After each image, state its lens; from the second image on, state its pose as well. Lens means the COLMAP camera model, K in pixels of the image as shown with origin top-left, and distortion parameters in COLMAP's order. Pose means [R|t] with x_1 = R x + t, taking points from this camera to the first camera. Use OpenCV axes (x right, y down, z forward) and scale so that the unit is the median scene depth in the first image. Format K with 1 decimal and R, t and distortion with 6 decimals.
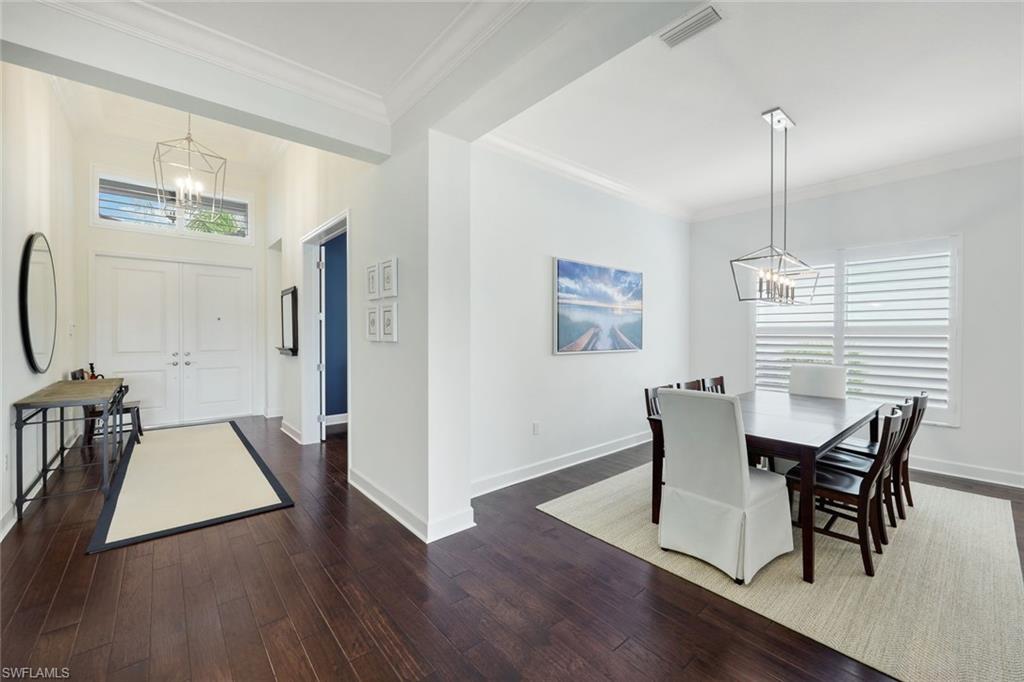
lens RADIAL K [[413.2, 0, 515.2], [0, 413.2, 338.4], [0, 0, 1]] dist [-0.000110, 0.003267]
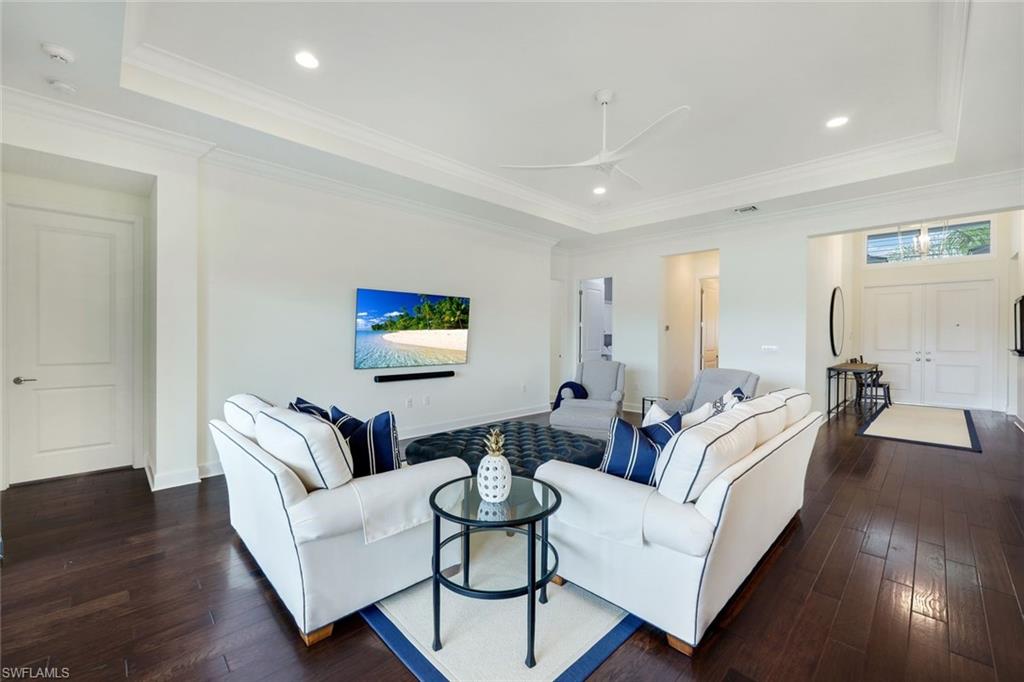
lens RADIAL K [[413.2, 0, 515.2], [0, 413.2, 338.4], [0, 0, 1]] dist [-0.000110, 0.003267]
pose [[0.069970, 0.006407, -0.997529, 0.588366], [-0.014279, 0.999883, 0.005420, 0.005620], [0.997447, 0.013864, 0.070053, -0.548264]]
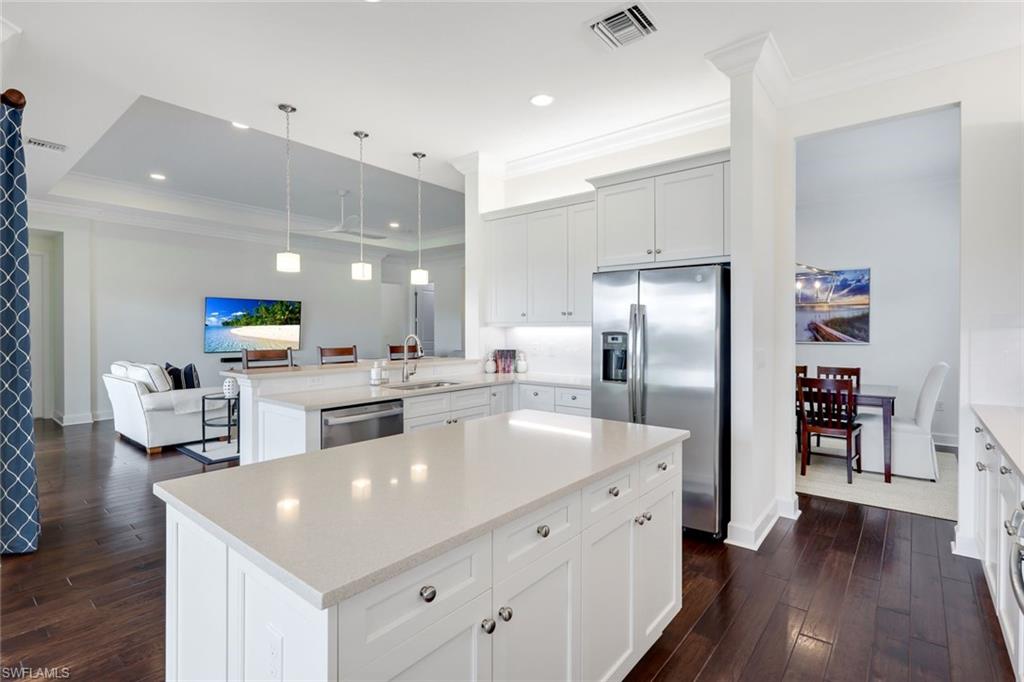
lens RADIAL K [[486.5, 0, 512.0], [0, 486.5, 341.0], [0, 0, 1]] dist [-0.002008, -0.000393]
pose [[0.163210, 0.021474, -0.986358, 1.428531], [-0.008313, 0.999758, 0.020390, 0.005505], [0.986556, 0.004872, 0.163349, -0.071649]]
